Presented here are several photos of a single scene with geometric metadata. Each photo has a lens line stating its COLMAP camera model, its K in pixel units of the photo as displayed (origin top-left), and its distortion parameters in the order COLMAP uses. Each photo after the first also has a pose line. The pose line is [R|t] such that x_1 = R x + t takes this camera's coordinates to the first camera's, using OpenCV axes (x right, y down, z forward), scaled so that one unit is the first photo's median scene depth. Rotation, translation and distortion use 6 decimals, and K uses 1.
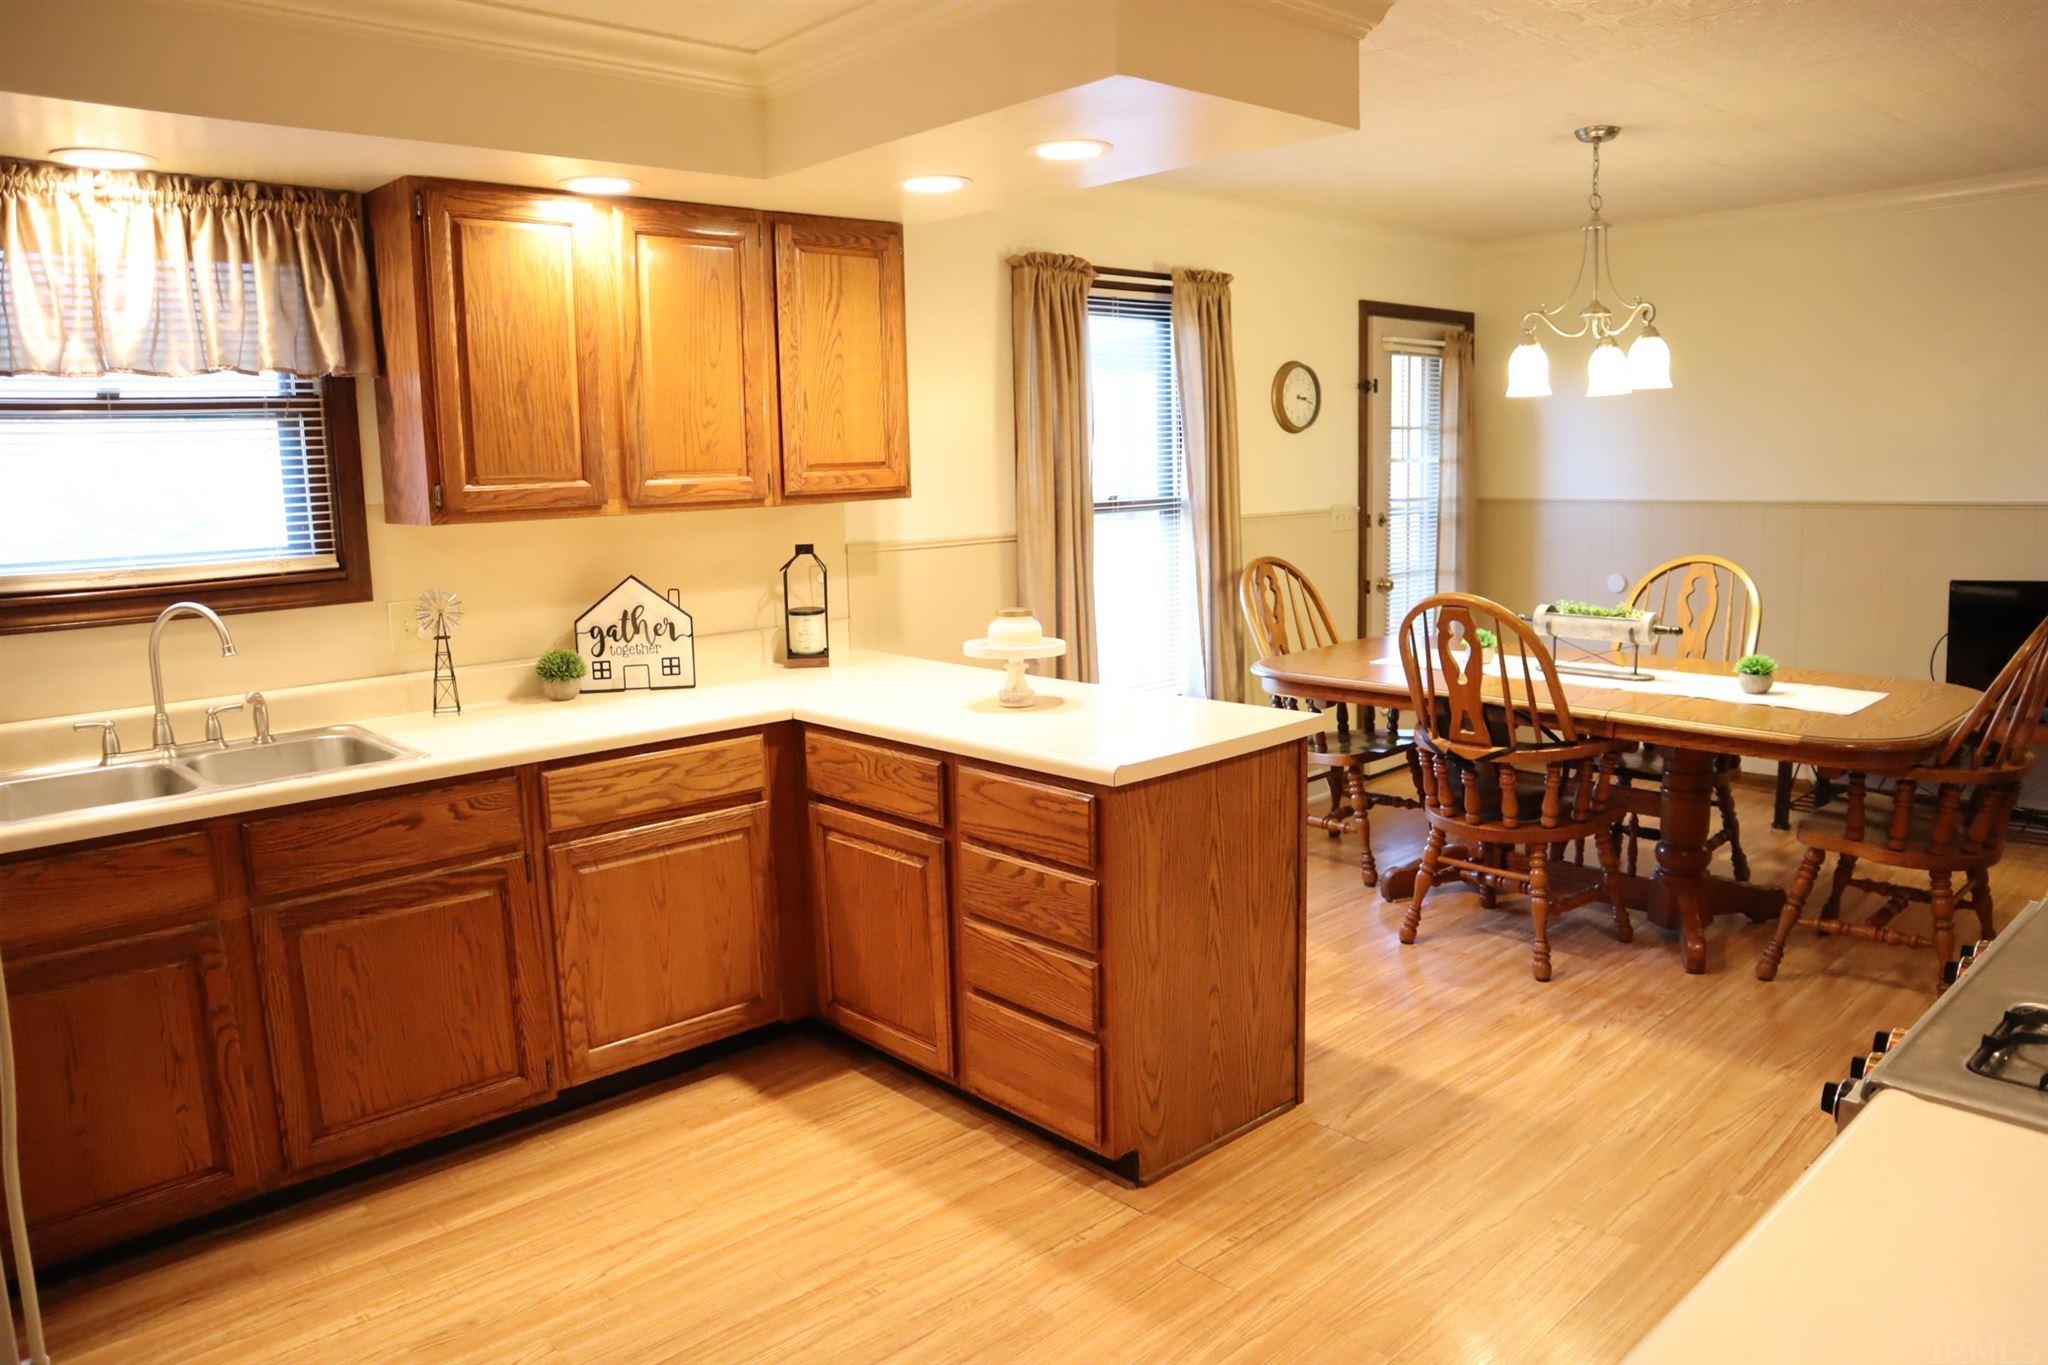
lens RADIAL K [[1416.5, 0, 1024.0], [0, 1416.5, 687.4], [0, 0, 1]] dist [-0.122581, 0.083816]
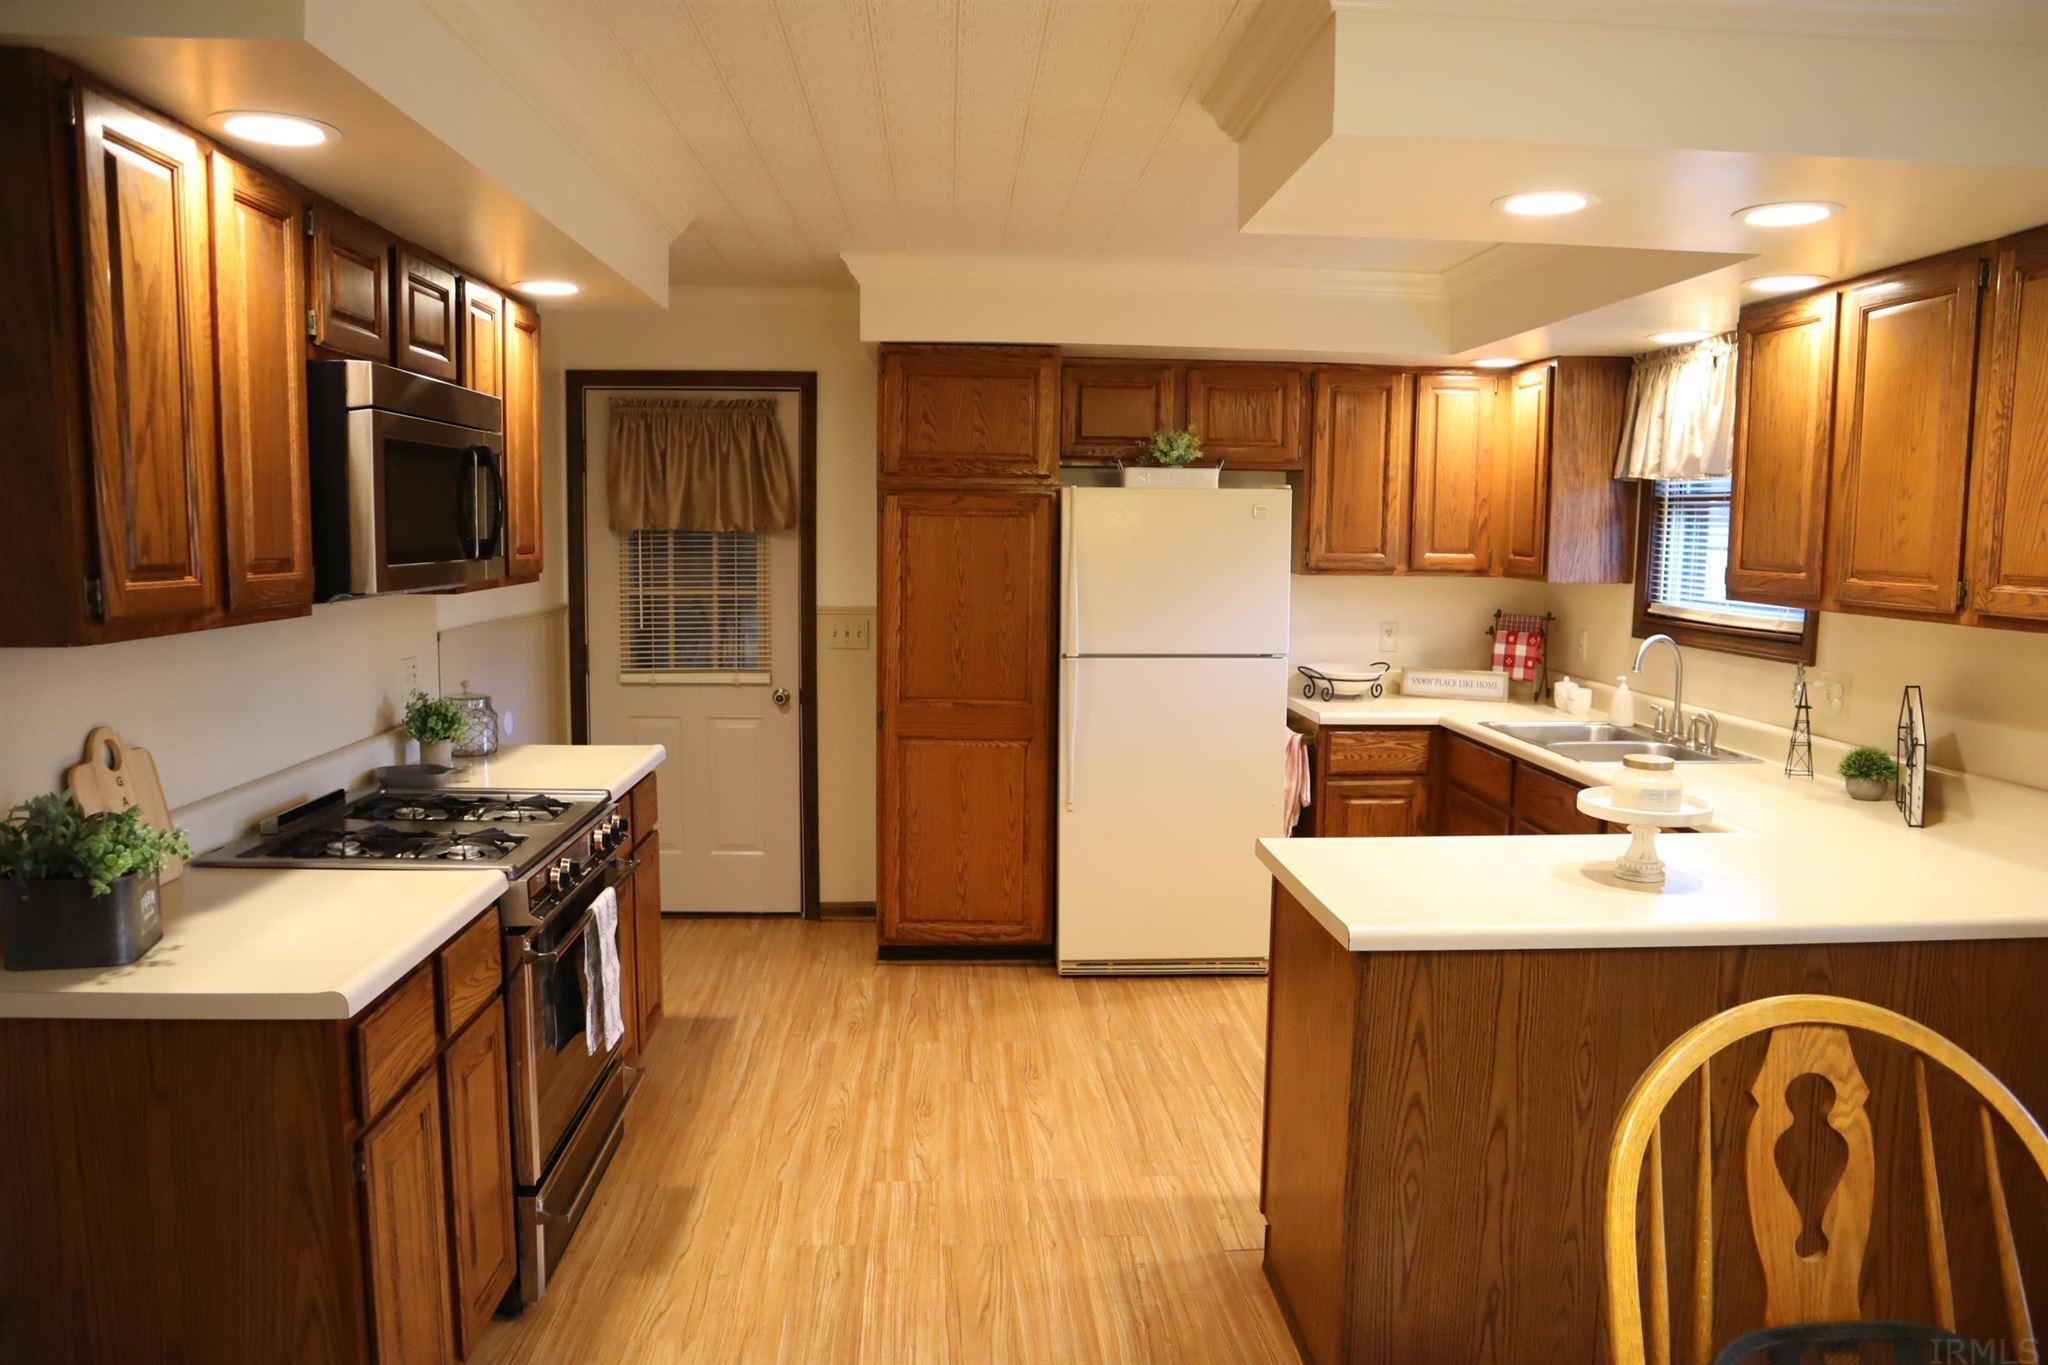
lens RADIAL K [[1416.5, 0, 1024.0], [0, 1416.5, 687.4], [0, 0, 1]] dist [-0.122581, 0.083816]
pose [[-0.636762, 0.107910, -0.763472, 0.720911], [-0.118287, 0.964767, 0.235017, -0.210559], [0.761933, 0.239959, -0.601563, 1.066221]]
